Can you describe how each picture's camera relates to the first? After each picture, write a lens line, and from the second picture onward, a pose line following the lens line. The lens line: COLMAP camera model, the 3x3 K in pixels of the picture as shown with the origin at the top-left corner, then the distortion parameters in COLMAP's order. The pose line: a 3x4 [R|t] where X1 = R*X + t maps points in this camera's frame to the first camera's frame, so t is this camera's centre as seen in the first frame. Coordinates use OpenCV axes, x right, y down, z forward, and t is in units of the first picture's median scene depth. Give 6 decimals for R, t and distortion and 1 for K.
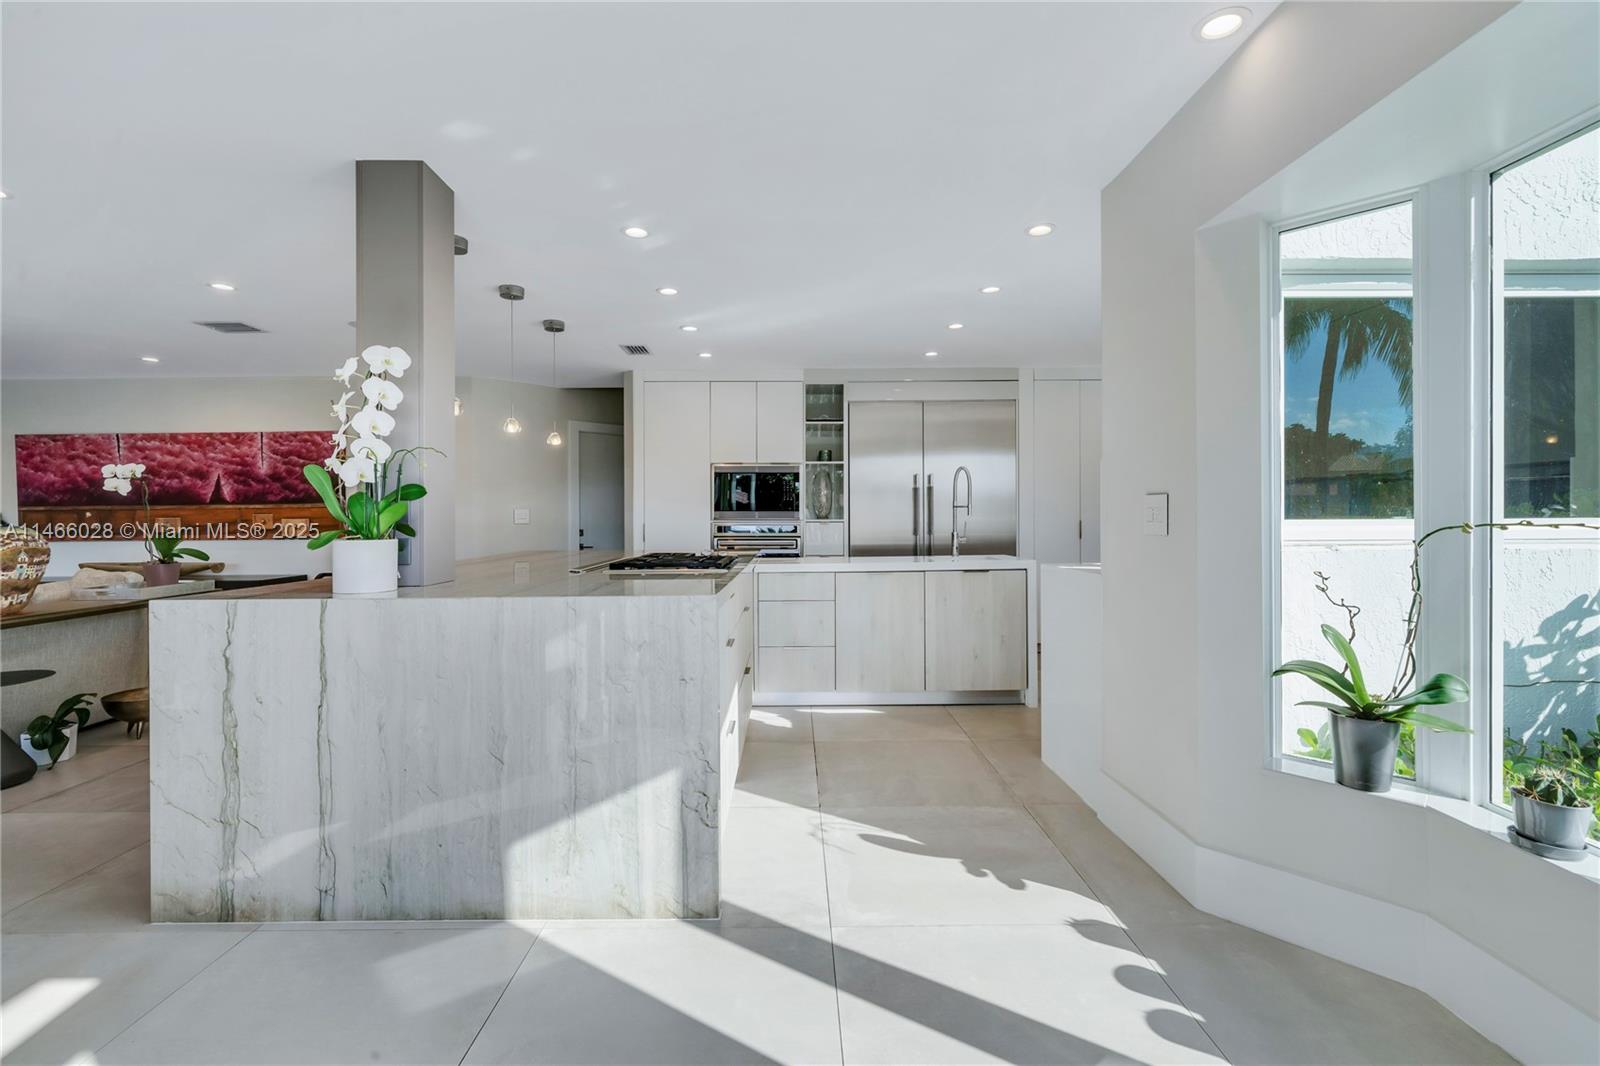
lens RADIAL K [[620.2, 0, 800.0], [0, 620.2, 533.0], [0, 0, 1]] dist [0.000285, 0.000090]
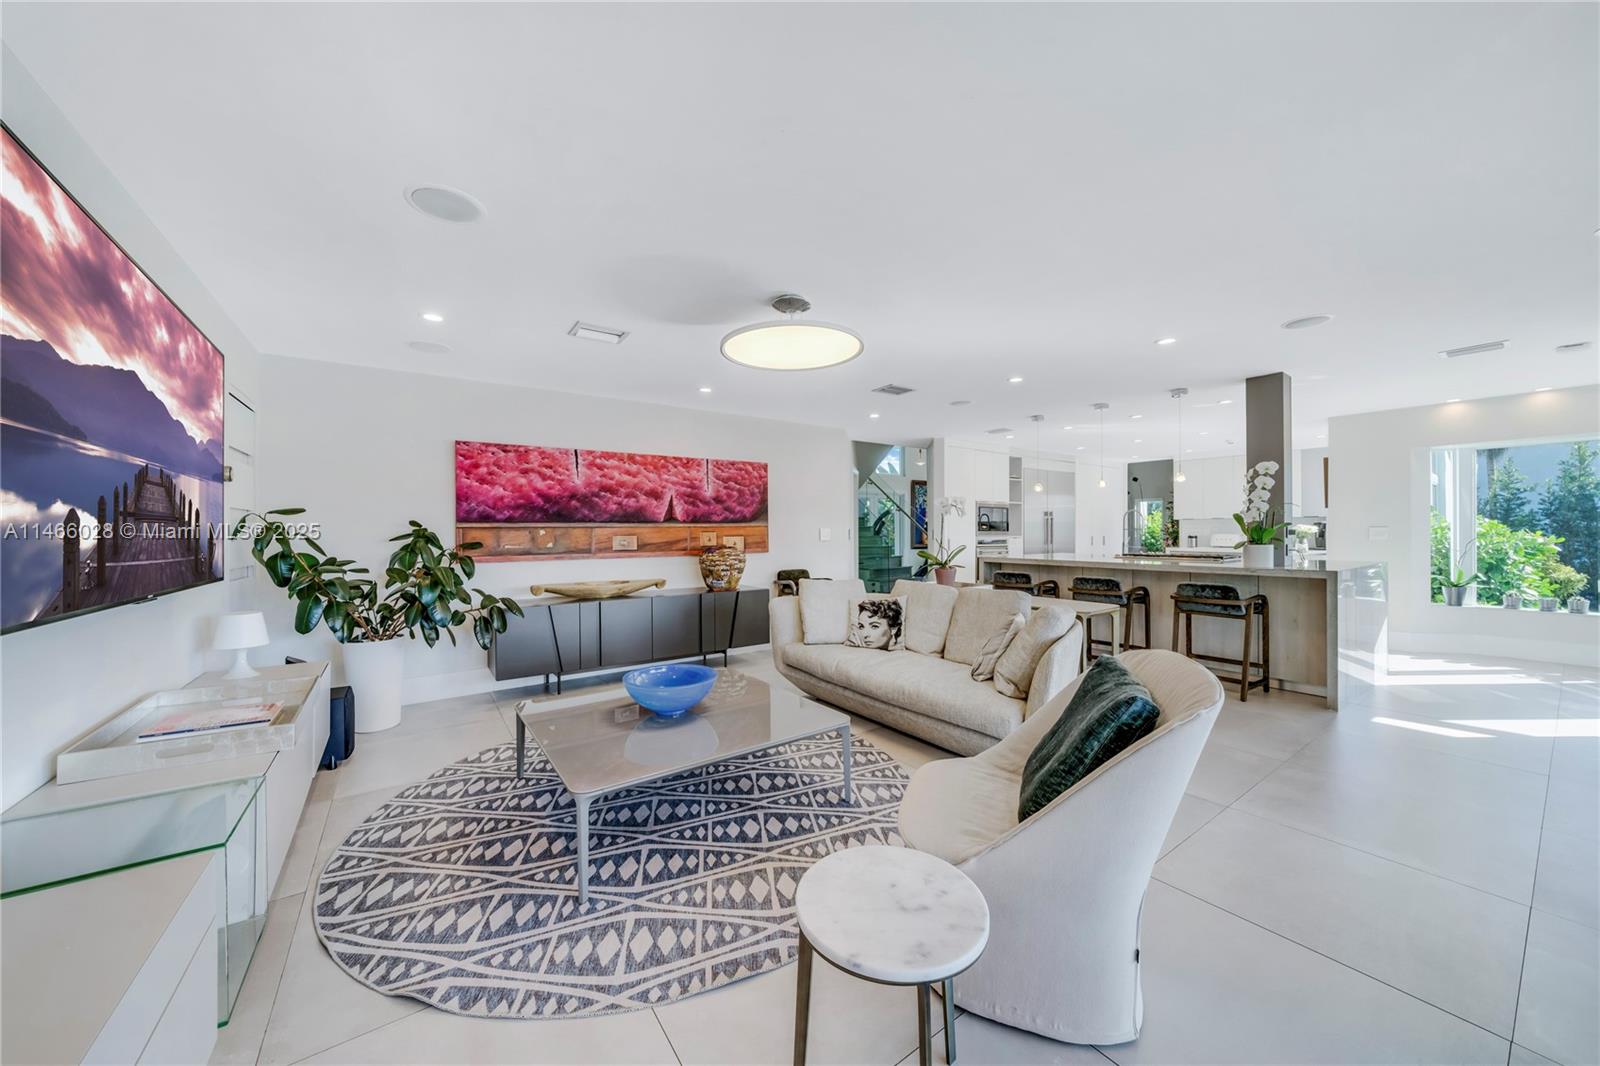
lens RADIAL K [[546.0, 0, 800.0], [0, 546.0, 533.0], [0, 0, 1]] dist [0.000061, 0.000026]
pose [[0.826320, 0.001592, 0.563198, -1.287823], [0.015384, 0.999559, -0.025397, -0.001939], [-0.562991, 0.029650, 0.825931, 0.097848]]
